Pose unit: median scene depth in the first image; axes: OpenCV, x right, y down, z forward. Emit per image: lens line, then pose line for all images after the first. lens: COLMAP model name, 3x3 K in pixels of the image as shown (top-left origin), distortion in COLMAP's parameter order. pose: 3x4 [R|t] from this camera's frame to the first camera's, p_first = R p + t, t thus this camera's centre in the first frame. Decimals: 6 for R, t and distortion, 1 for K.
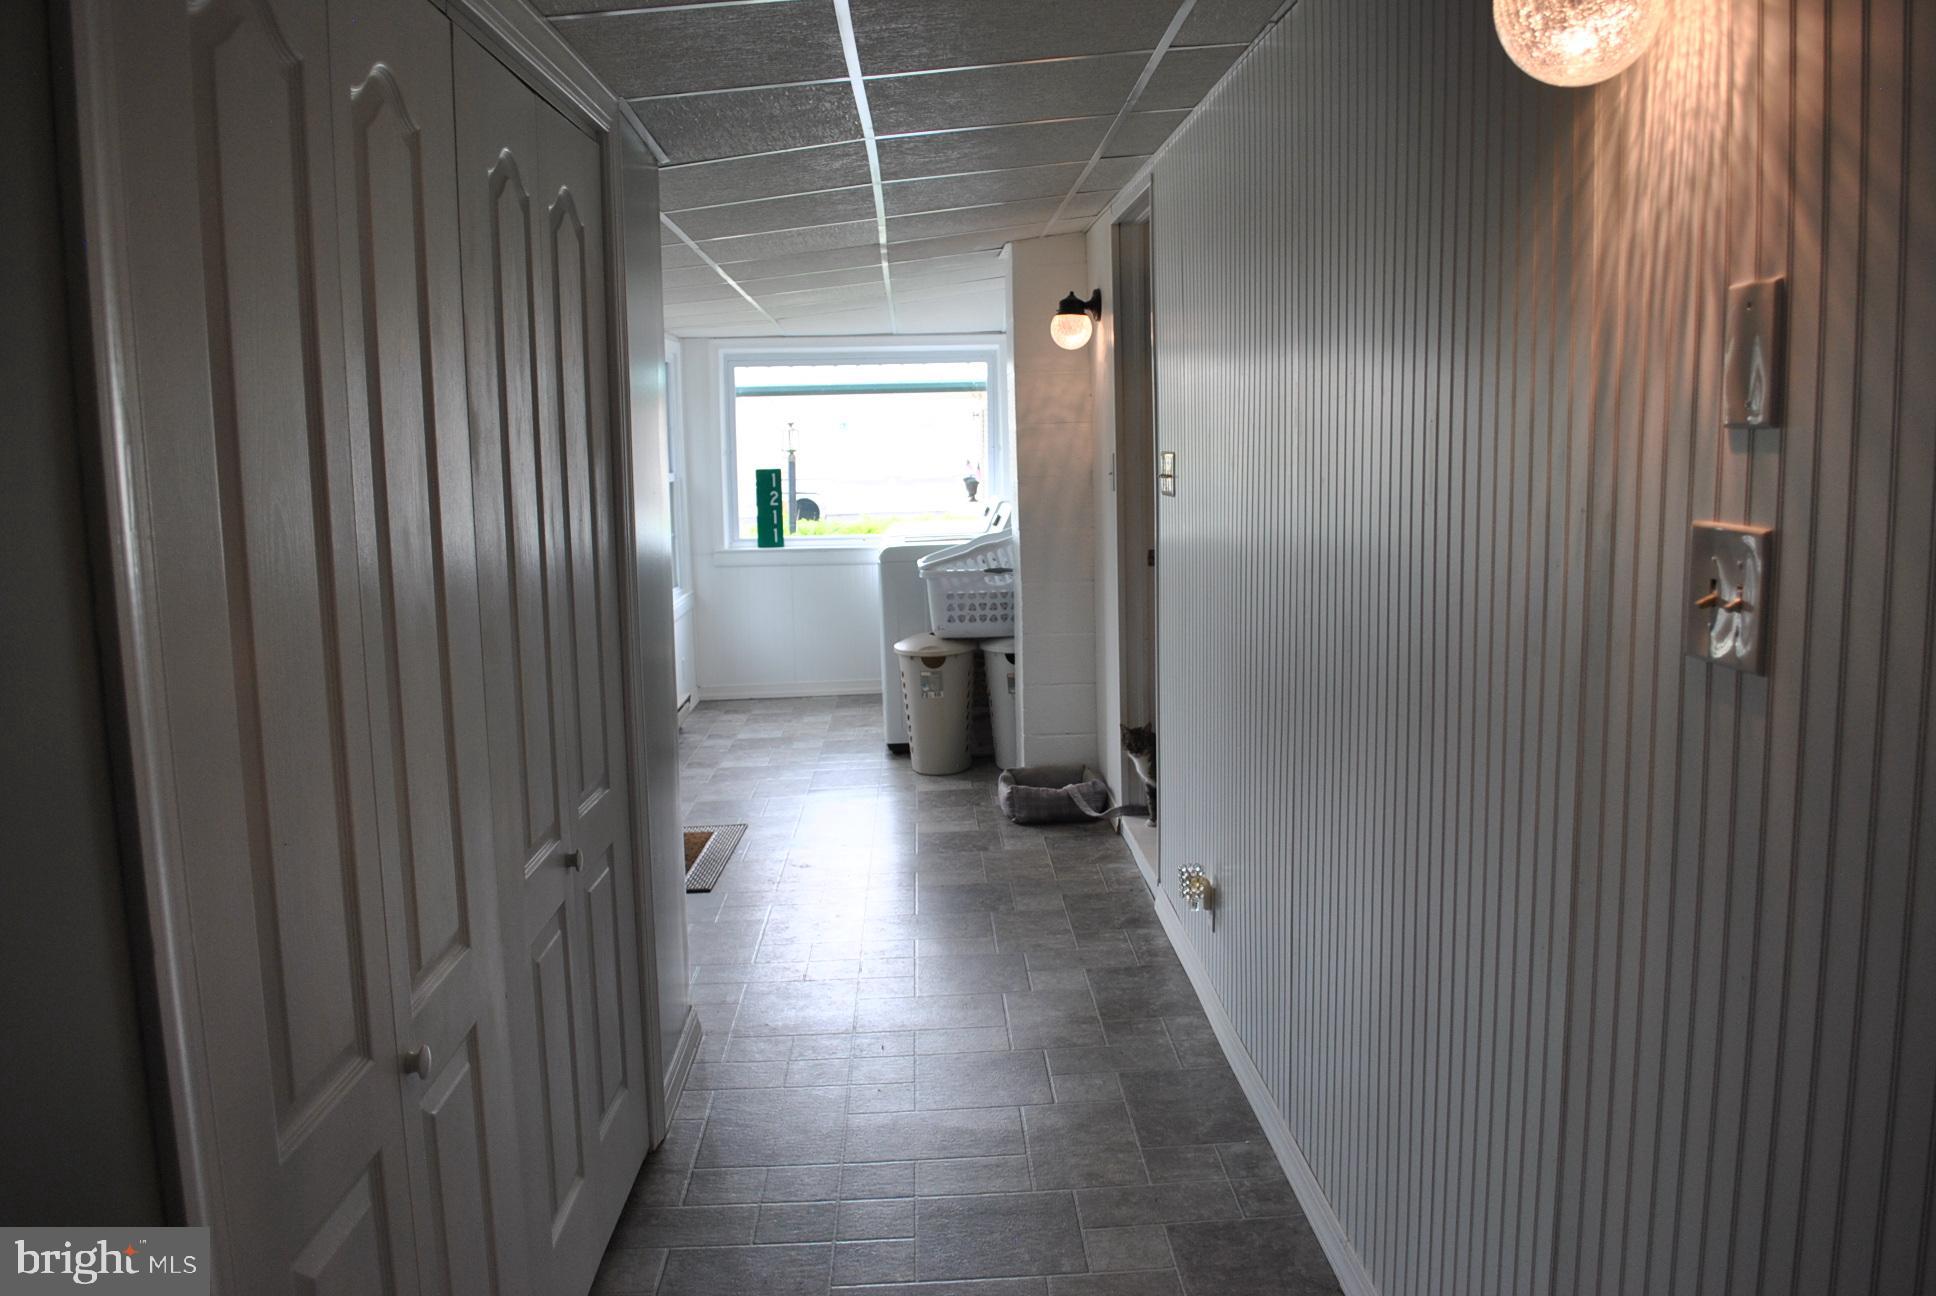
lens RADIAL K [[1533.8, 0, 967.0], [0, 1533.8, 646.5], [0, 0, 1]] dist [-0.089005, 0.019674]
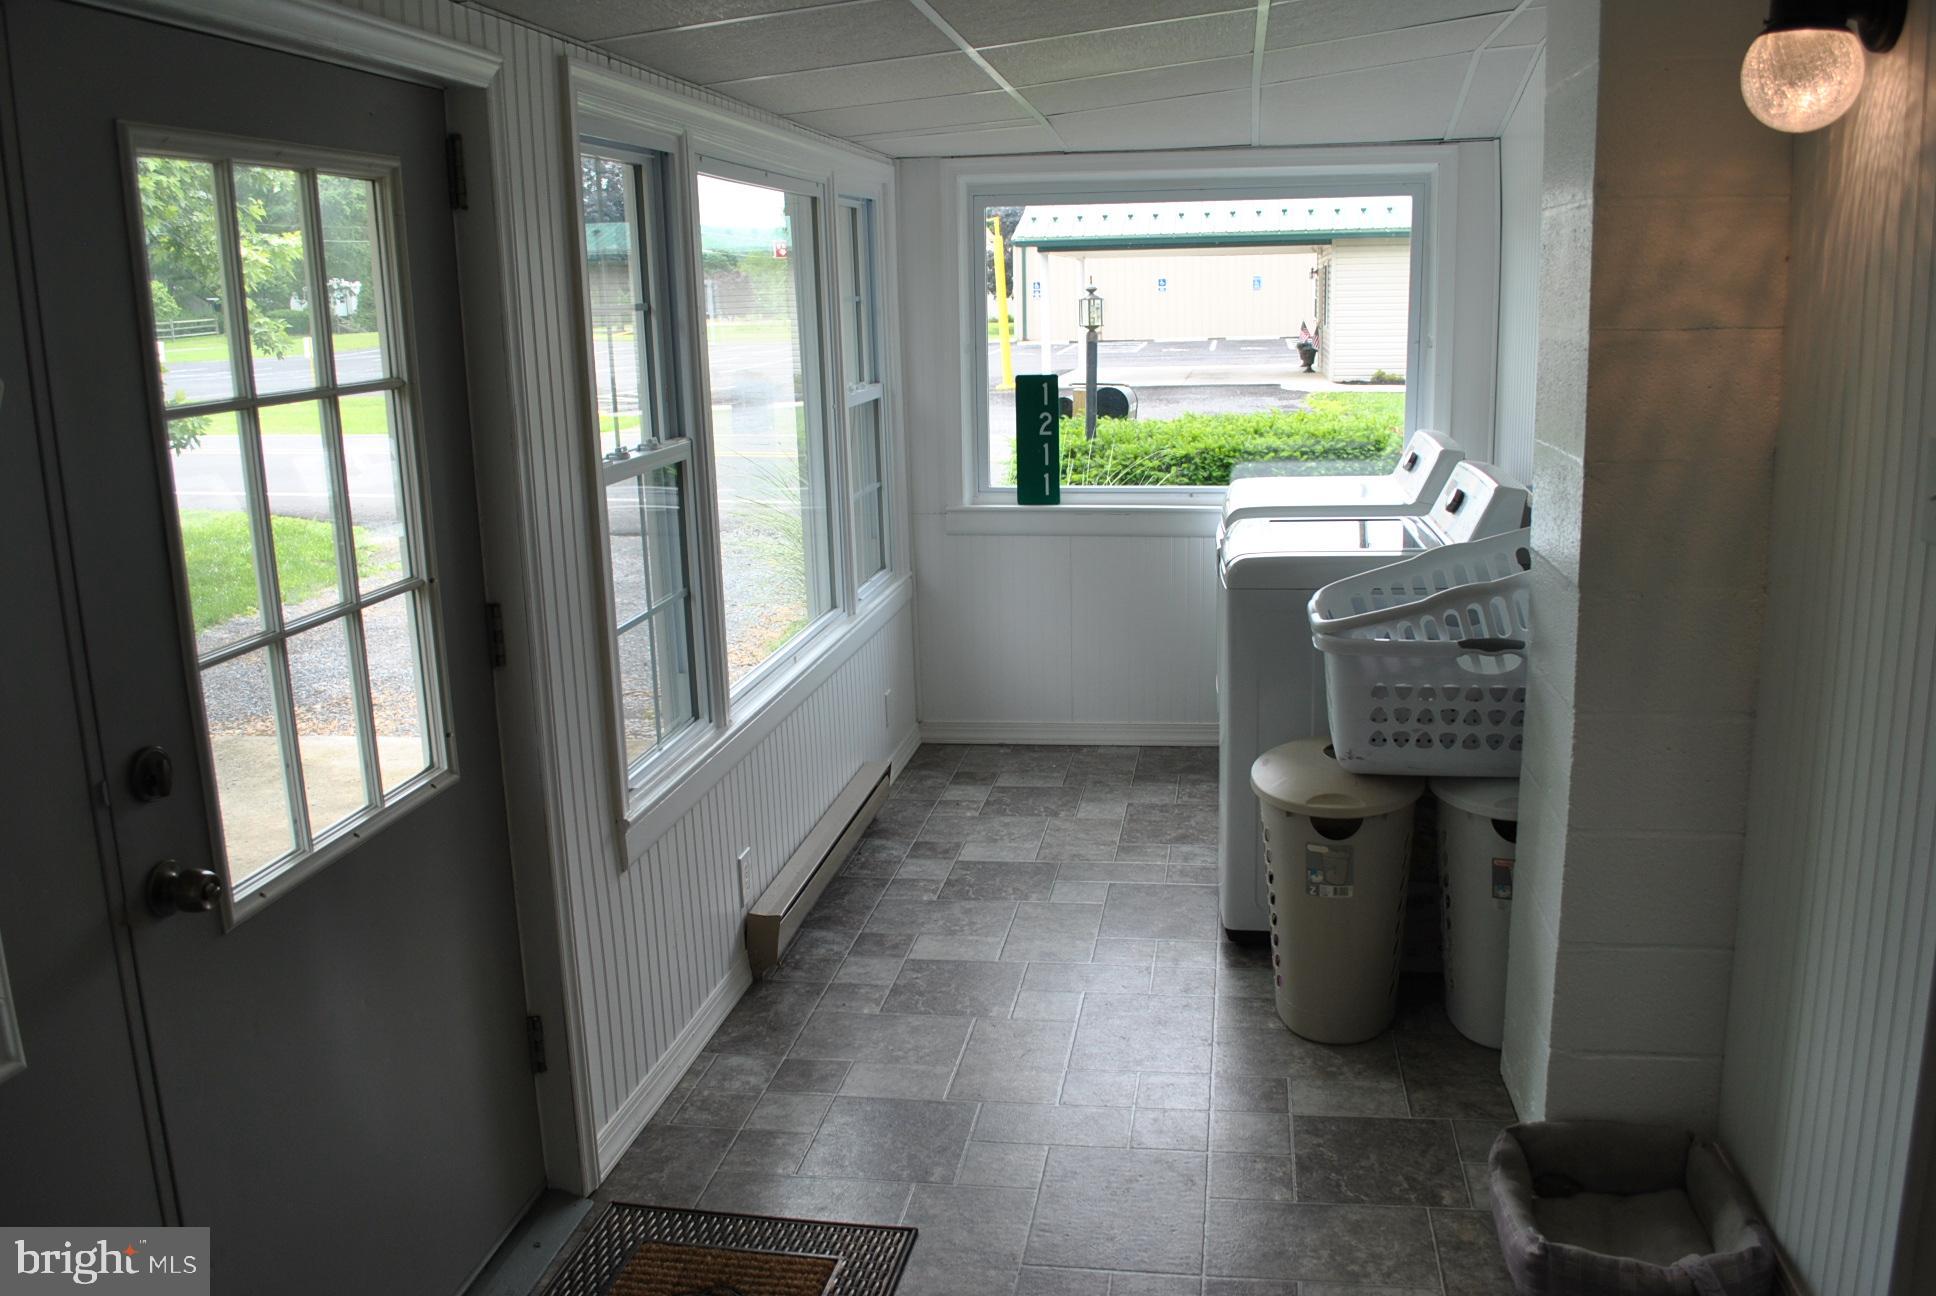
lens RADIAL K [[1533.8, 0, 975.4], [0, 1533.8, 643.9], [0, 0, 1]] dist [-0.089005, 0.019674]
pose [[0.980070, 0.040508, -0.194477, -0.041444], [-0.022798, 0.995456, 0.092455, -0.086775], [0.197338, -0.086179, 0.976540, 0.519343]]
